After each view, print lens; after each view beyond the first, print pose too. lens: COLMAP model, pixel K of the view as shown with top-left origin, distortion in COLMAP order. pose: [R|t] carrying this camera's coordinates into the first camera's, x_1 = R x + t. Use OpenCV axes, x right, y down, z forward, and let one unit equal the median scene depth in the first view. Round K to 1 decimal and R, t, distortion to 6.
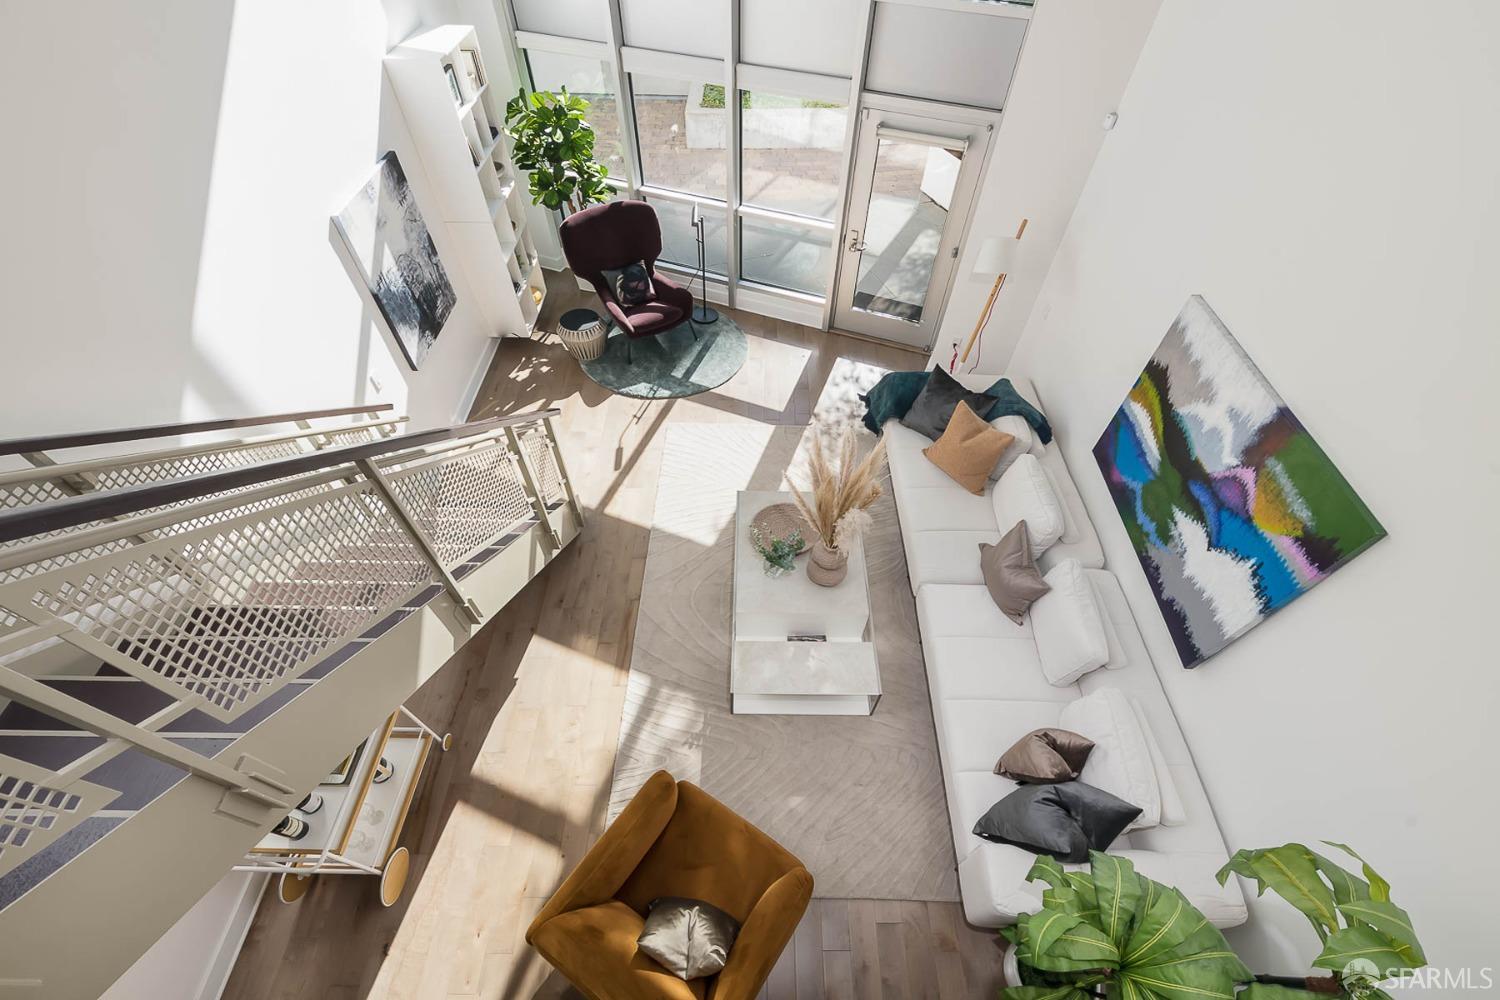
lens RADIAL K [[602.4, 0, 754.2], [0, 602.4, 551.7], [0, 0, 1]] dist [0.002640, -0.000015]
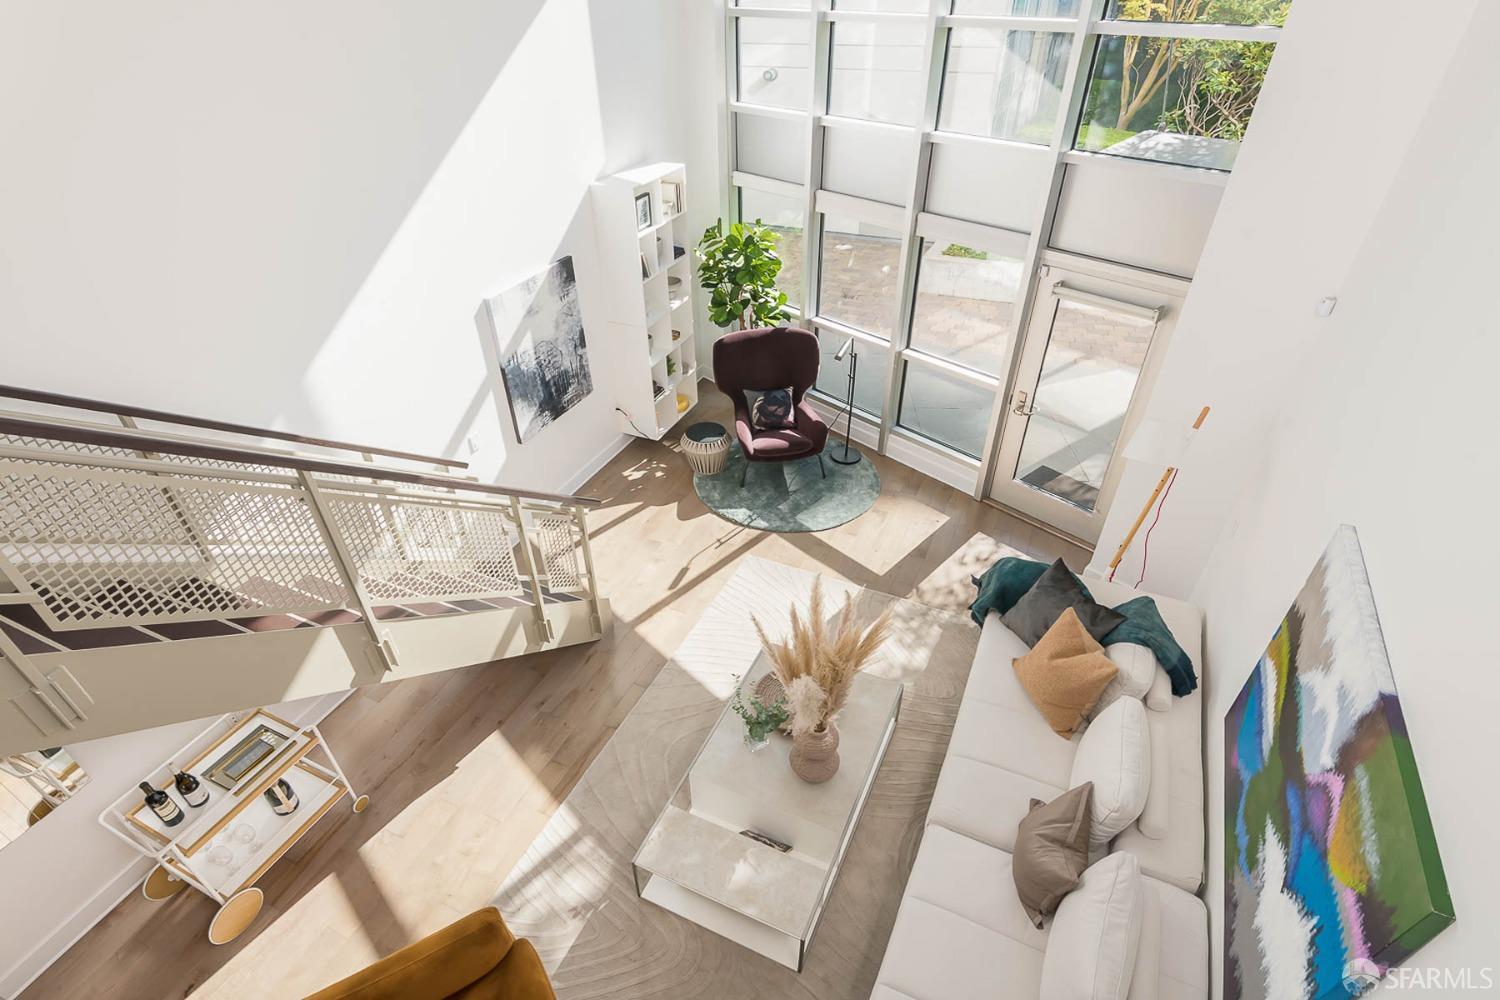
lens RADIAL K [[747.7, 0, 711.6], [0, 747.7, 547.6], [0, 0, 1]] dist [0.003386, 0.000526]
pose [[0.904032, 0.234186, -0.357608, 0.214466], [-0.317165, 0.928348, -0.193847, 0.002791], [0.286588, 0.288665, 0.913531, -0.004104]]
